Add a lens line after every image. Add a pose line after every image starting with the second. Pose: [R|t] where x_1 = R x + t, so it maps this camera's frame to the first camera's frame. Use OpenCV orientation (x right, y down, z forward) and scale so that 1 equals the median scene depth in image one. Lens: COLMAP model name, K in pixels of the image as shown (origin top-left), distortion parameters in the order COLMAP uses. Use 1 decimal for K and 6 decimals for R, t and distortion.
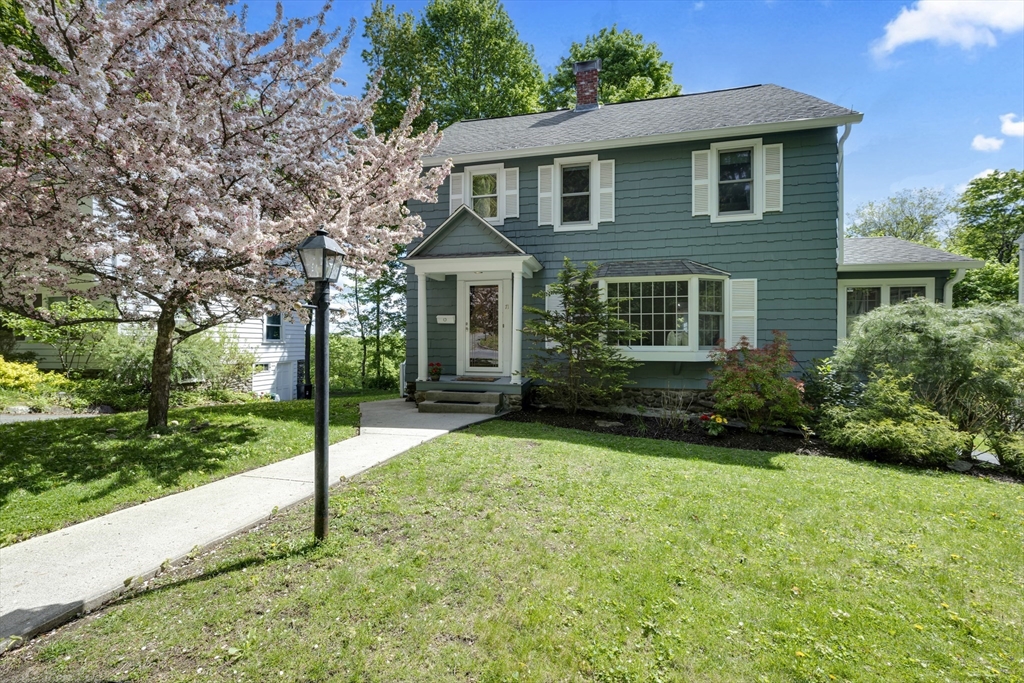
lens RADIAL K [[413.0, 0, 515.9], [0, 413.0, 338.1], [0, 0, 1]] dist [0.000297, -0.000111]
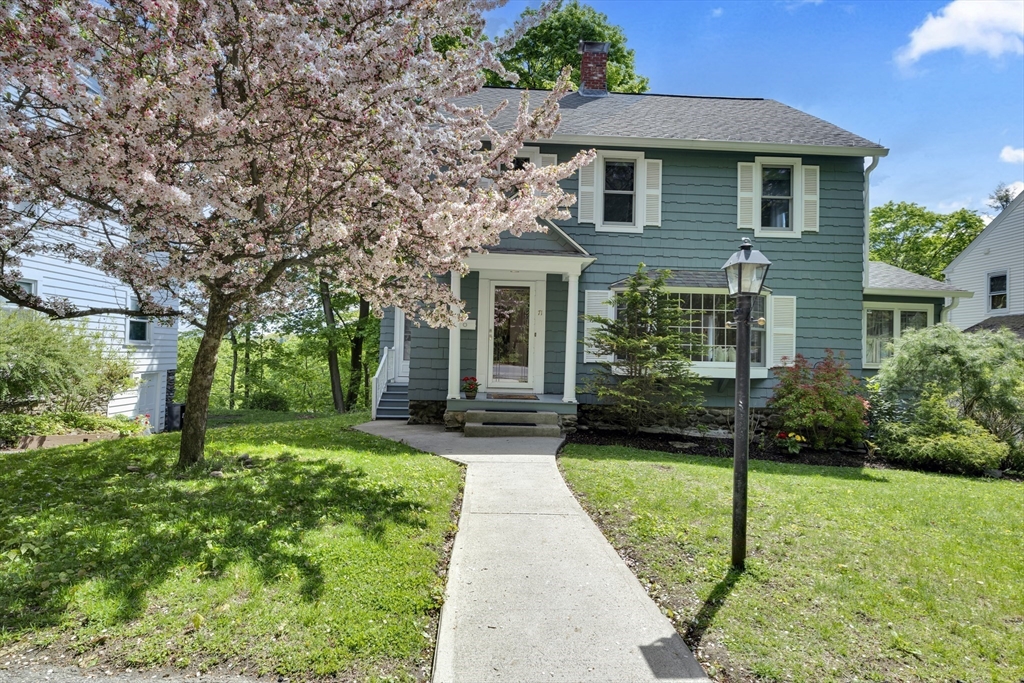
lens RADIAL K [[506.2, 0, 511.1], [0, 506.2, 335.0], [0, 0, 1]] dist [-0.001216, -0.000452]
pose [[0.965709, 0.032583, 0.257573, -0.385929], [-0.026513, 0.999284, -0.027005, 0.001013], [-0.258269, 0.019250, 0.965881, -0.004567]]
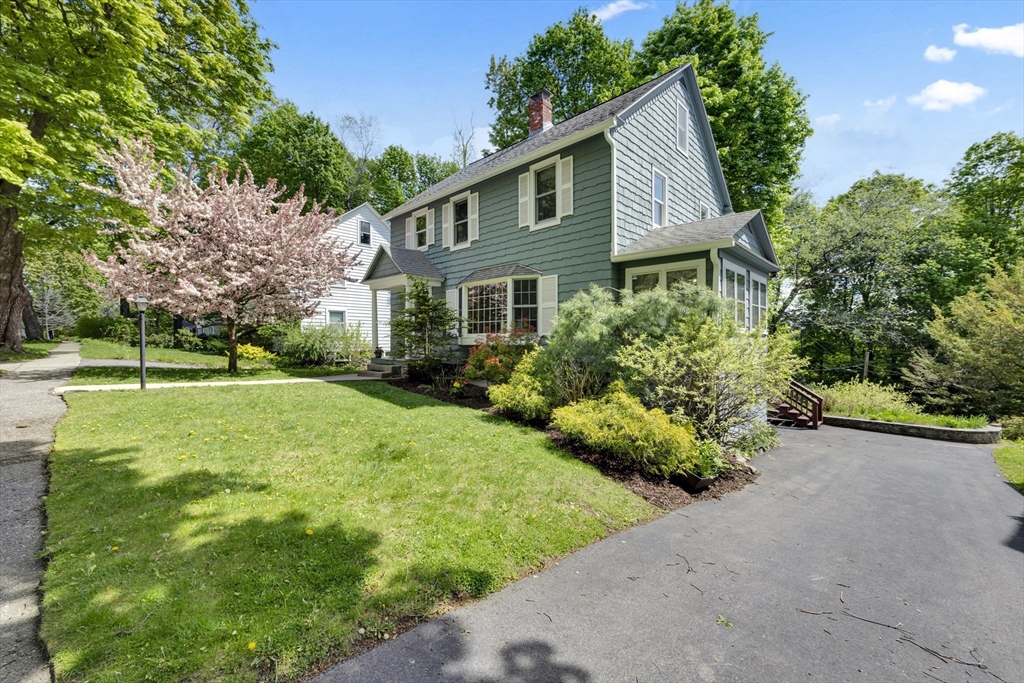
lens RADIAL K [[413.0, 0, 515.9], [0, 413.0, 338.1], [0, 0, 1]] dist [0.000297, -0.000111]
pose [[0.853994, -0.009695, -0.520192, 1.063353], [0.014508, 0.999881, 0.005182, 0.027351], [0.520080, -0.011973, 0.854033, -0.064240]]
